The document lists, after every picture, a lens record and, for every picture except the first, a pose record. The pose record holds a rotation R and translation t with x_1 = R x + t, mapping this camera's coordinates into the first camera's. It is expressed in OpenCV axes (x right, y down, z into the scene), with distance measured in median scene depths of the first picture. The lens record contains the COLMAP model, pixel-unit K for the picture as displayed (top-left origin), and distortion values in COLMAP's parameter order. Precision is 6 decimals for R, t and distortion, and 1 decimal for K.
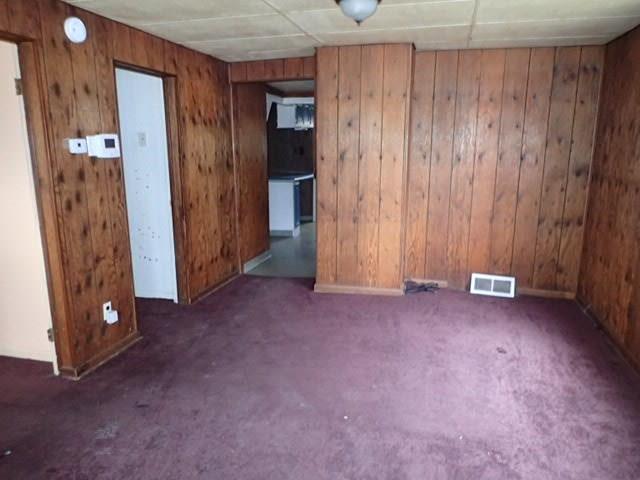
lens RADIAL K [[468.1, 0, 318.8], [0, 468.1, 239.7], [0, 0, 1]] dist [-0.006884, -0.008198]
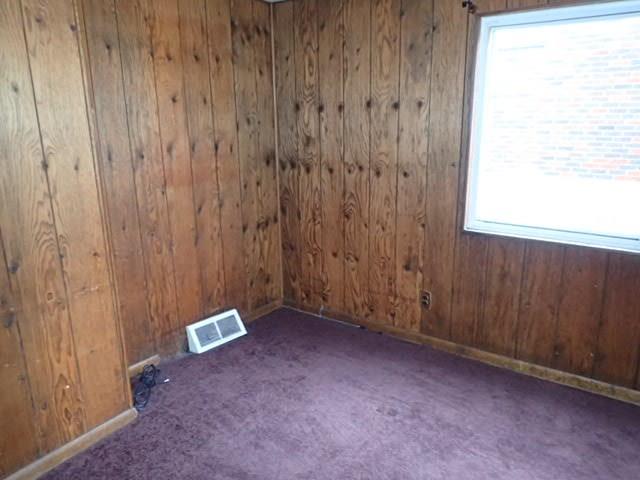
lens RADIAL K [[468.1, 0, 320.6], [0, 468.1, 245.0], [0, 0, 1]] dist [-0.006884, -0.008198]
pose [[0.353824, -0.248266, 0.901761, -0.184438], [0.200945, 0.961792, 0.185948, -0.129942], [-0.913471, 0.115412, 0.390193, 0.587151]]
